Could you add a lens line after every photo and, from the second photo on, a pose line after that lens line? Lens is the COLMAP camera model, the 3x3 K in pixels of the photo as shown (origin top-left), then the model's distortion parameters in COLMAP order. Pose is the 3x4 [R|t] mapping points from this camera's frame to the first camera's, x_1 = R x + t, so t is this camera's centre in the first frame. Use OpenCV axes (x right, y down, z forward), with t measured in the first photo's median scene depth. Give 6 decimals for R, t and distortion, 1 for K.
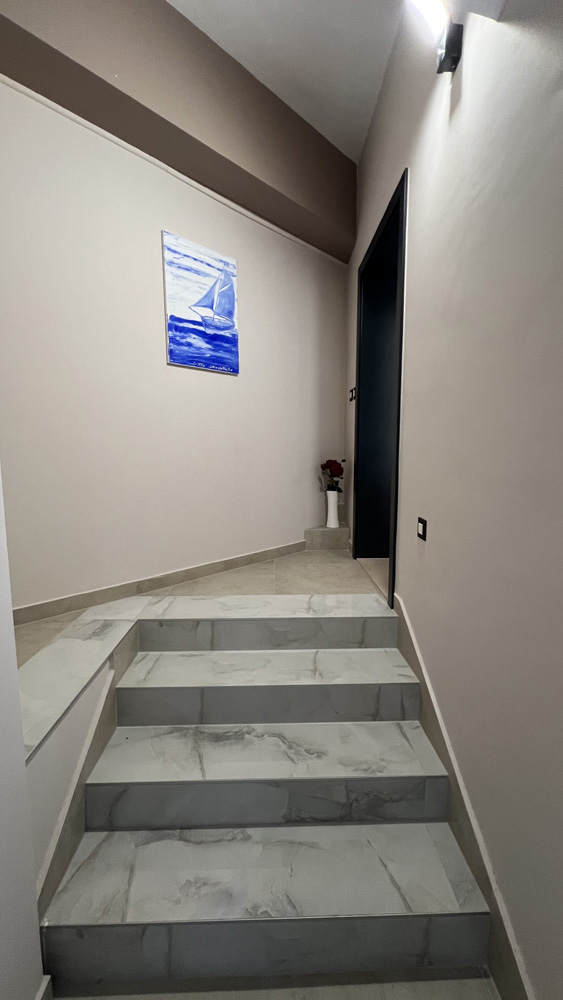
lens RADIAL K [[403.1, 0, 286.7], [0, 403.1, 499.5], [0, 0, 1]] dist [-0.001814, 0.000790]
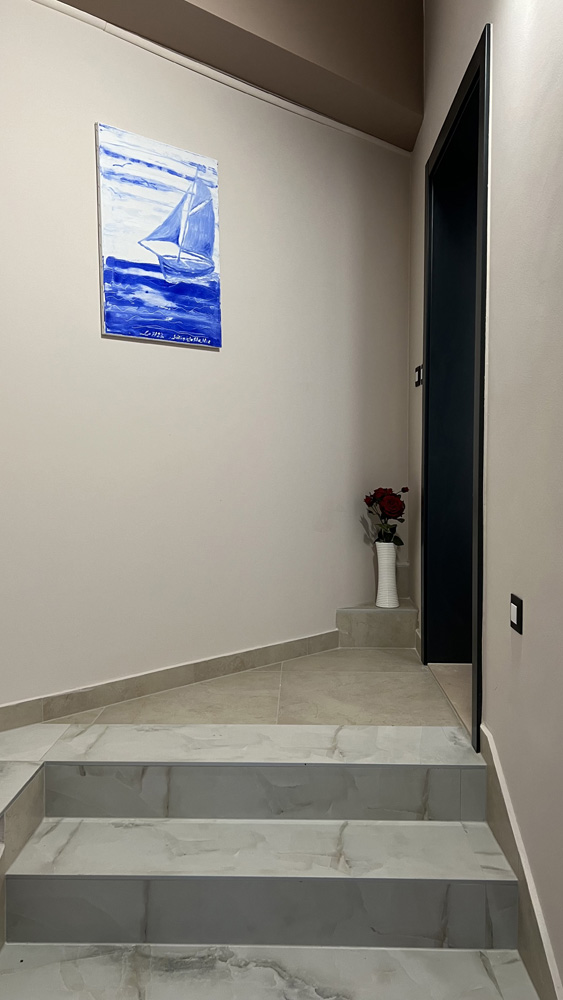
lens RADIAL K [[756.4, 0, 281.6], [0, 756.4, 505.7], [0, 0, 1]] dist [0.064467, -0.076005]
pose [[0.998378, 0.001057, -0.056928, 0.041533], [-0.004371, 0.998300, -0.058119, -0.015715], [0.056769, 0.058273, 0.996685, -0.119019]]
